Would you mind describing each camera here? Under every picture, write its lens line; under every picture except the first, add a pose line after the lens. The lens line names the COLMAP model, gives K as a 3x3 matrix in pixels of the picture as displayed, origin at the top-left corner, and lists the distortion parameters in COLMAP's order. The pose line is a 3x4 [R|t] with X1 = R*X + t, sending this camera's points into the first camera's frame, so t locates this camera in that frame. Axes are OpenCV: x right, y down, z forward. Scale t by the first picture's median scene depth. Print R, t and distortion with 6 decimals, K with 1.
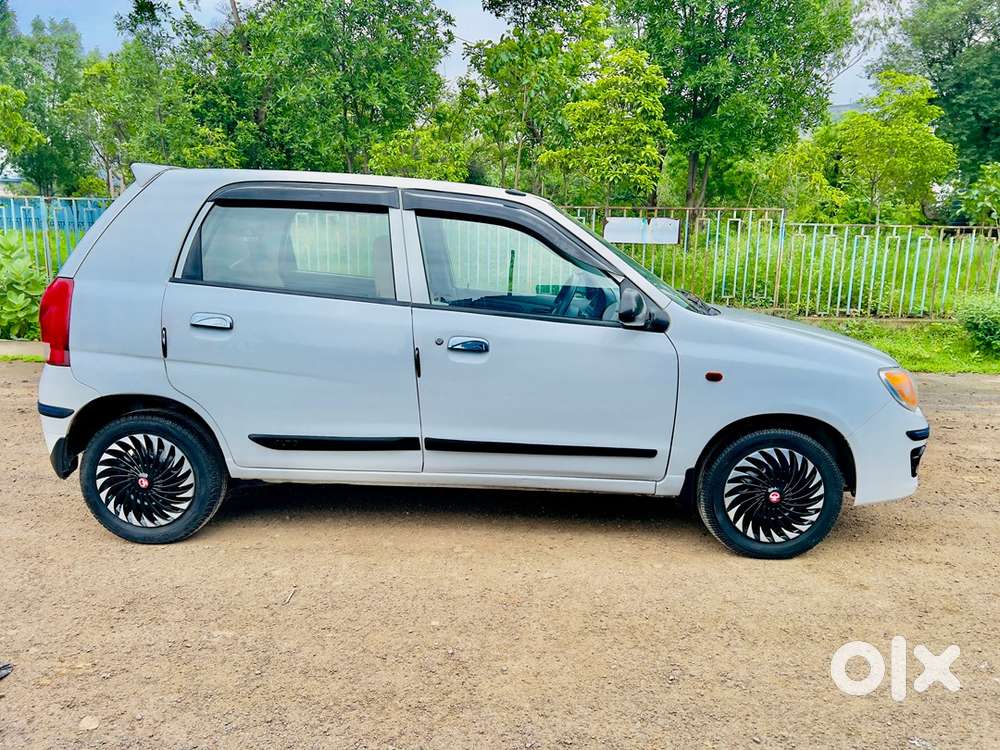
lens RADIAL K [[710.3, 0, 499.5], [0, 710.3, 370.3], [0, 0, 1]] dist [0.048332, -0.047200]
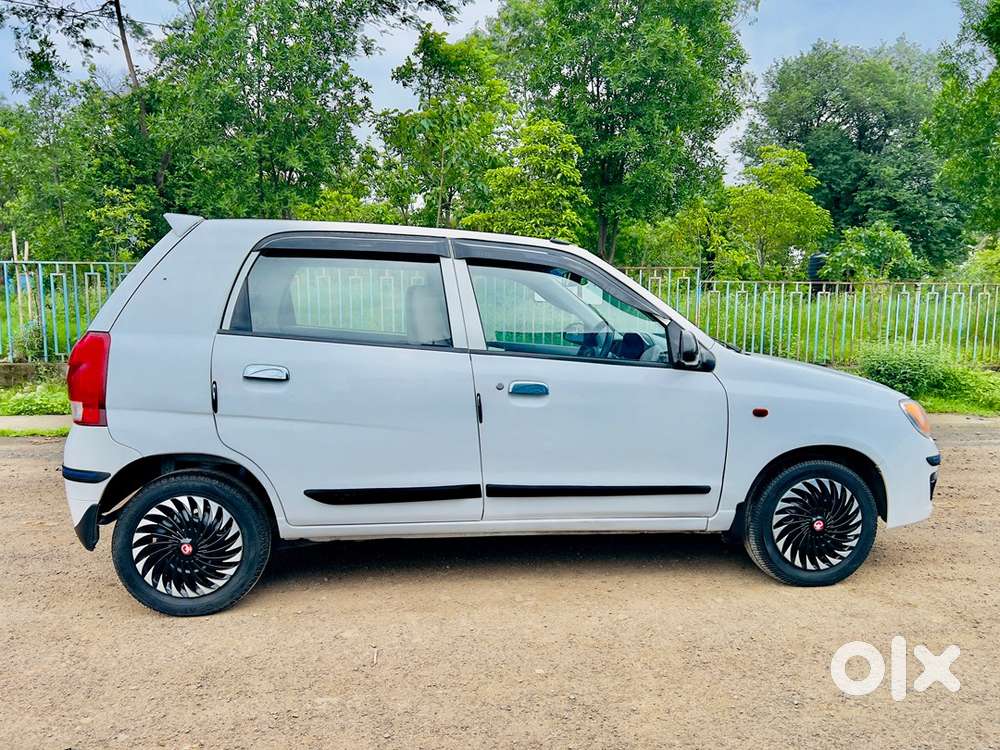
lens RADIAL K [[709.3, 0, 500.0], [0, 709.3, 375.0], [0, 0, 1]] dist [0.050169, -0.049154]
pose [[0.989472, -0.027343, 0.142121, -0.219751], [0.038488, 0.996344, -0.076270, 0.018705], [-0.139516, 0.080936, 0.986907, 0.008995]]
